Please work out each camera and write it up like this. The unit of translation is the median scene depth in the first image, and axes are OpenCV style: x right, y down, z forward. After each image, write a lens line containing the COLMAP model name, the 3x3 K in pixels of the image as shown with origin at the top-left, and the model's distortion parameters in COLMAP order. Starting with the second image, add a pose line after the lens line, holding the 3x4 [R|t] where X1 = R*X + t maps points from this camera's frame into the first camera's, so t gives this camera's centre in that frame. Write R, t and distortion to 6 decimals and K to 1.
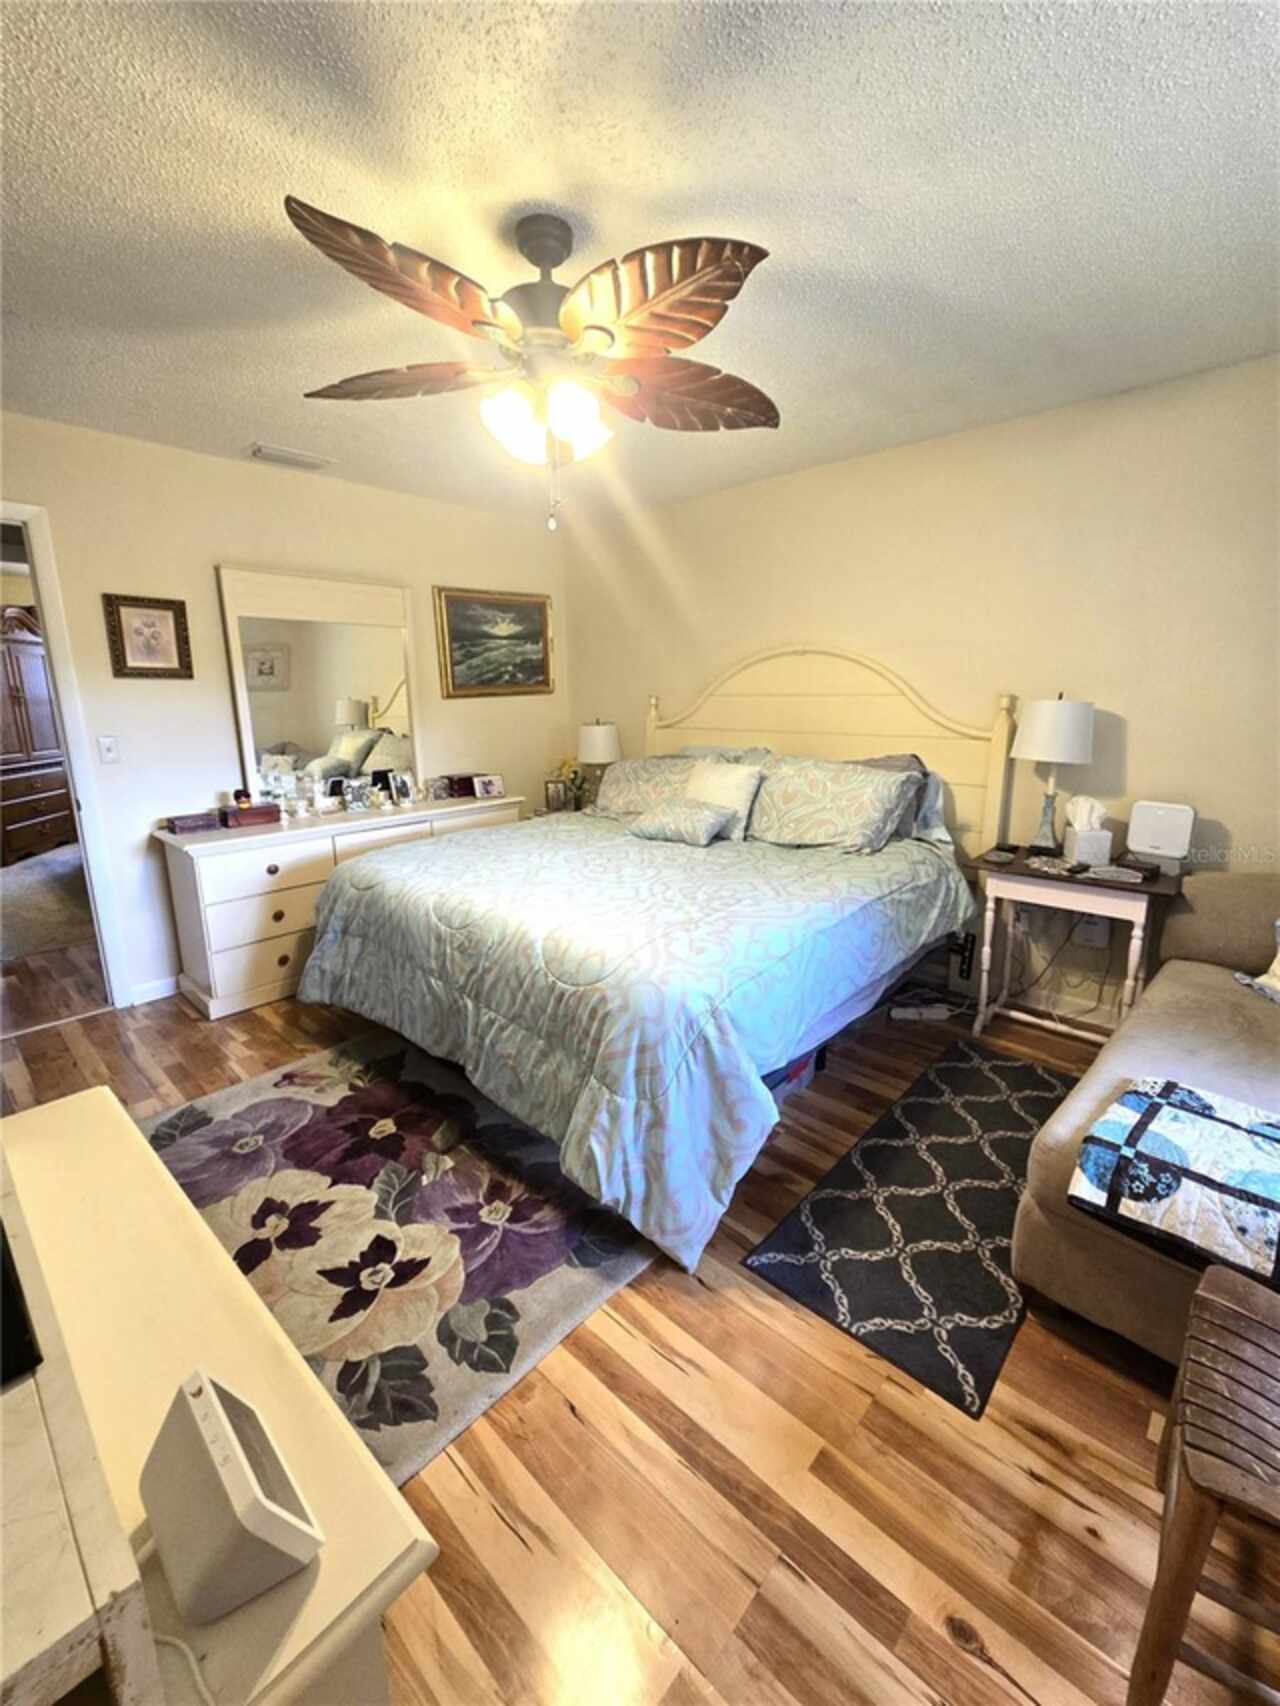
lens RADIAL K [[696.6, 0, 641.6], [0, 696.6, 839.7], [0, 0, 1]] dist [0.001020, -0.000143]
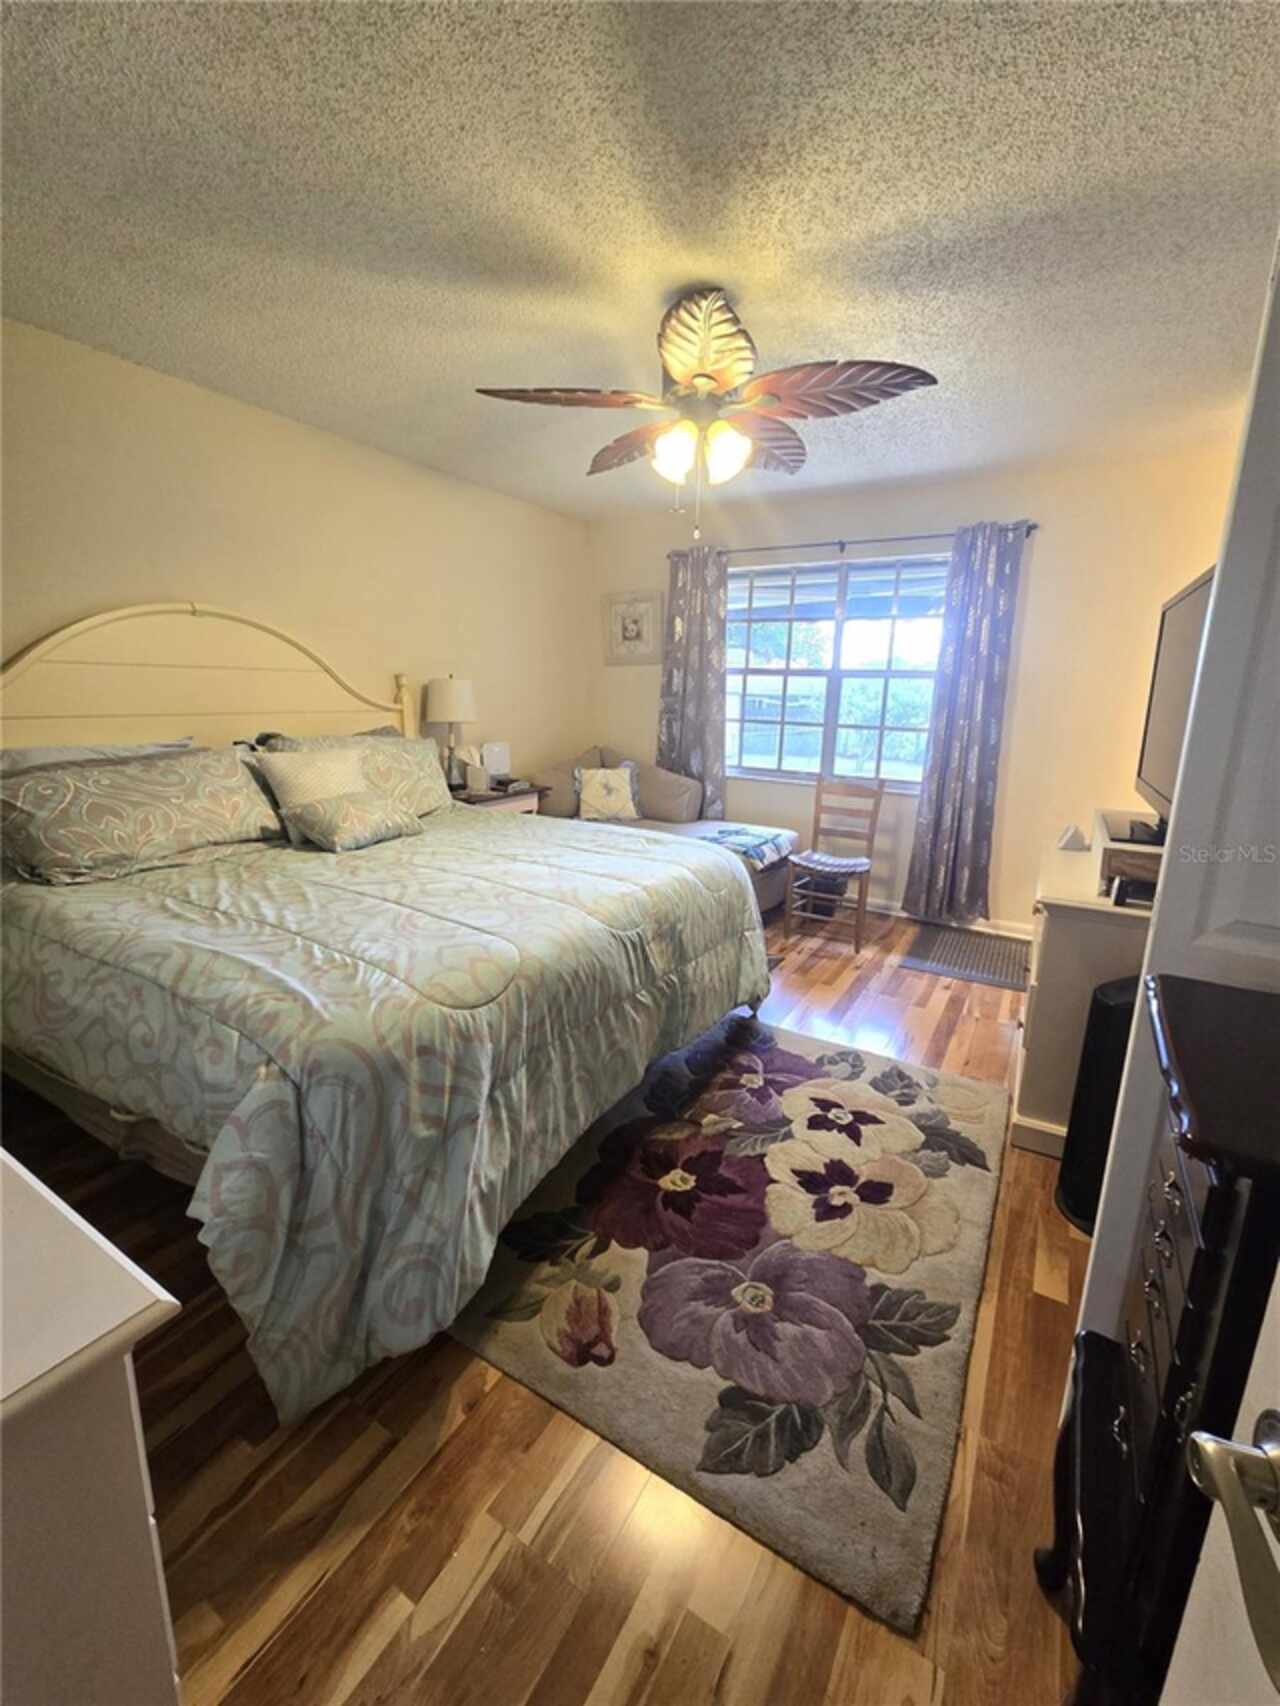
lens RADIAL K [[696.6, 0, 641.9], [0, 696.6, 852.9], [0, 0, 1]] dist [0.001020, -0.000143]
pose [[-0.197646, -0.218307, 0.955656, -1.328866], [0.191635, 0.947472, 0.256071, -0.232632], [-0.961360, 0.233748, -0.145429, 1.309637]]
